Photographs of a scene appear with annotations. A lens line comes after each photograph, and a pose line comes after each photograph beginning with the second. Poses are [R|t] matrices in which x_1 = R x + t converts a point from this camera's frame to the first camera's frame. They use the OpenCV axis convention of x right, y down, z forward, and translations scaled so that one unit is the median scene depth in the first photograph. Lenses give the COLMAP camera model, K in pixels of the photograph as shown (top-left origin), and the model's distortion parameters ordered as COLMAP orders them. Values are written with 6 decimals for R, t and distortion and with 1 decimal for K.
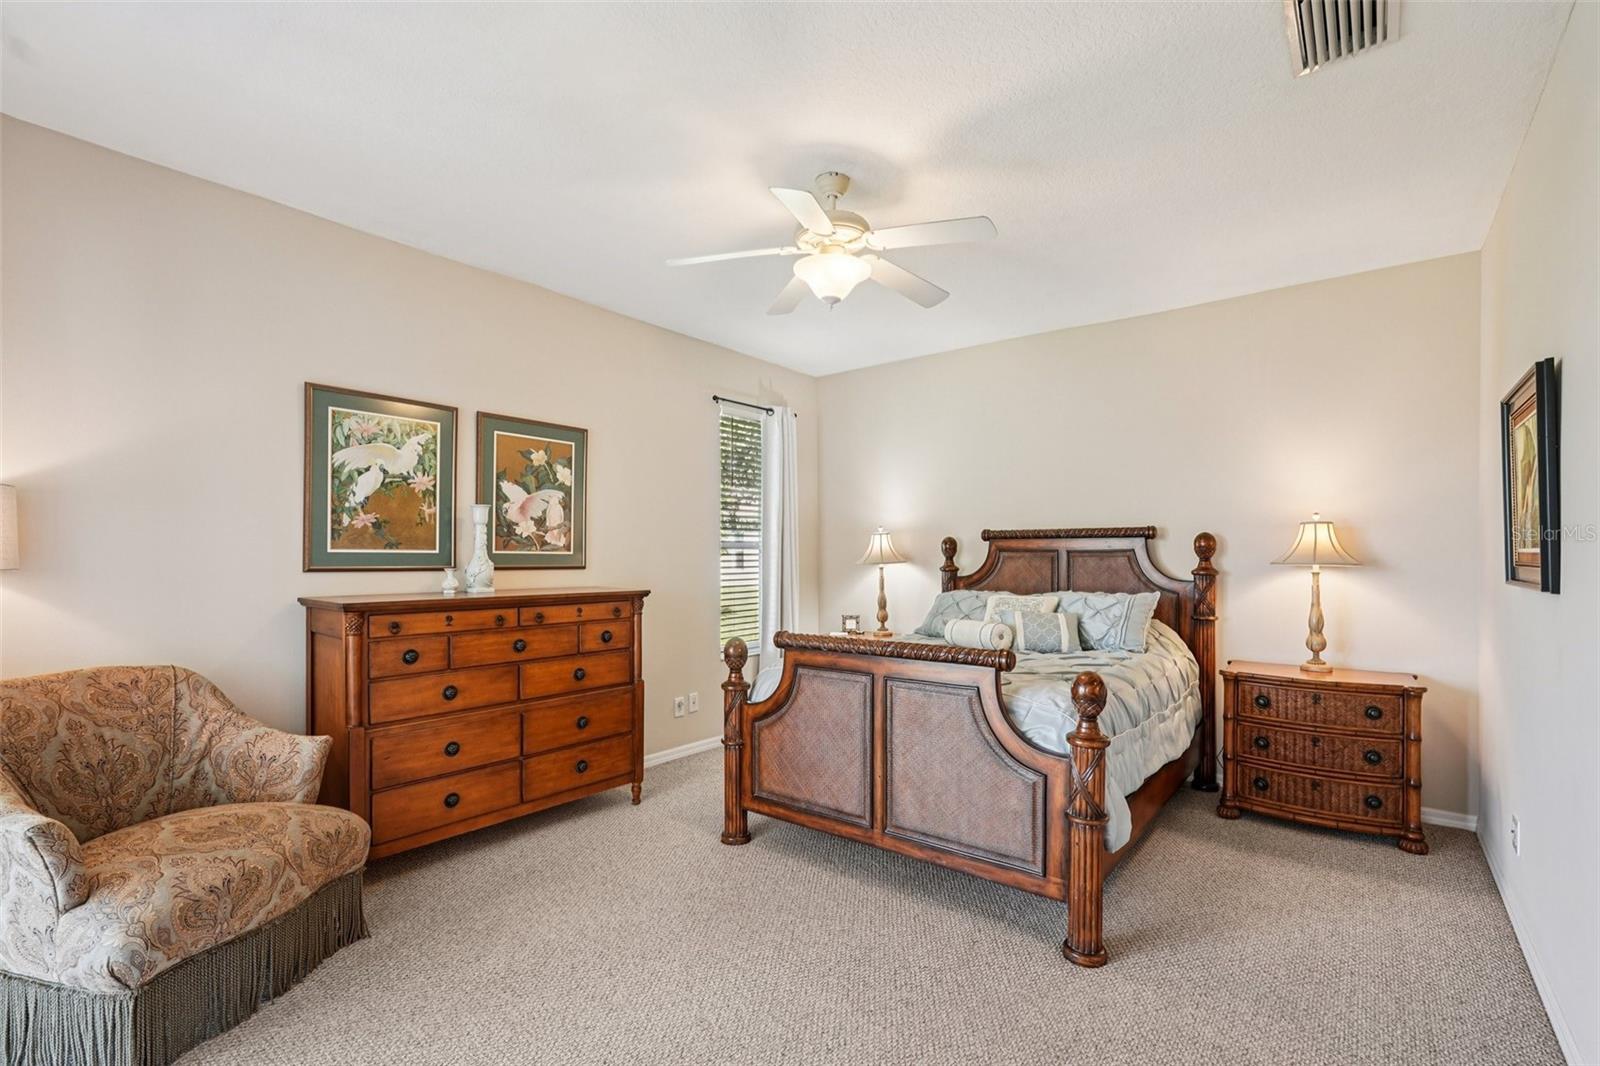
lens RADIAL K [[709.5, 0, 803.6], [0, 709.5, 543.8], [0, 0, 1]] dist [-0.006951, 0.002694]
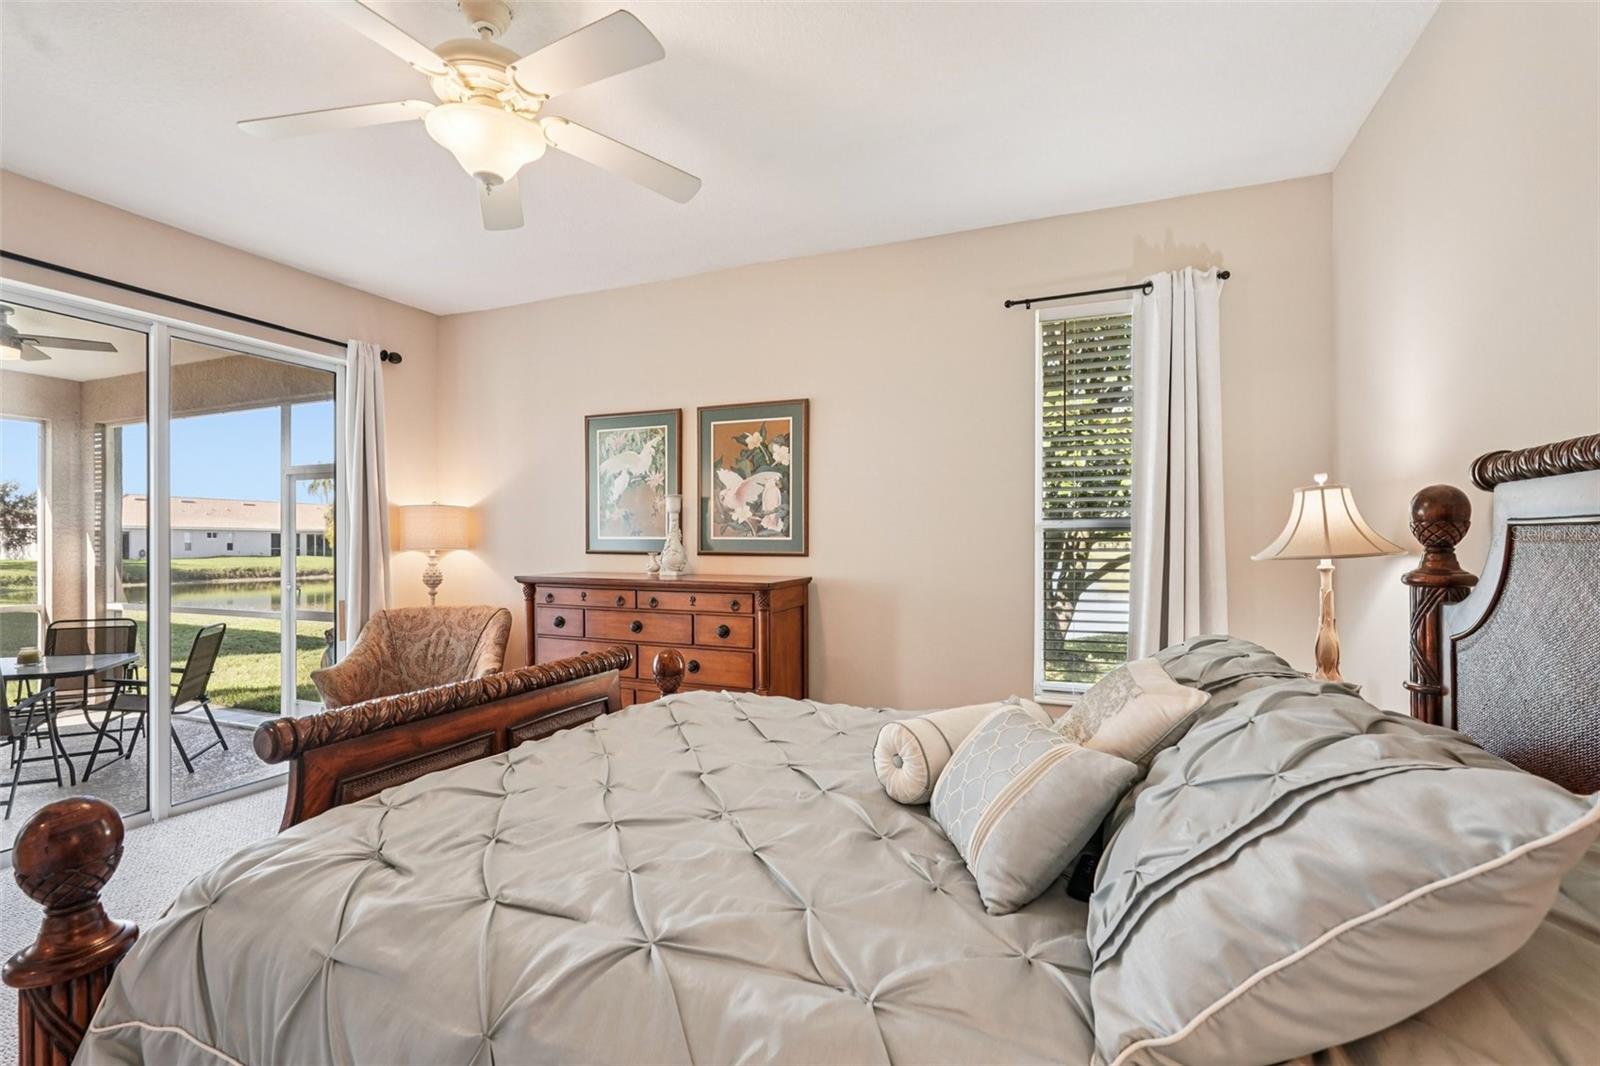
lens RADIAL K [[709.5, 0, 798.2], [0, 709.5, 535.2], [0, 0, 1]] dist [-0.006951, 0.002694]
pose [[0.282877, -0.011247, -0.959090, 0.602935], [0.014939, 0.999862, -0.007319, 0.016685], [0.959040, -0.012258, 0.283006, 0.825747]]
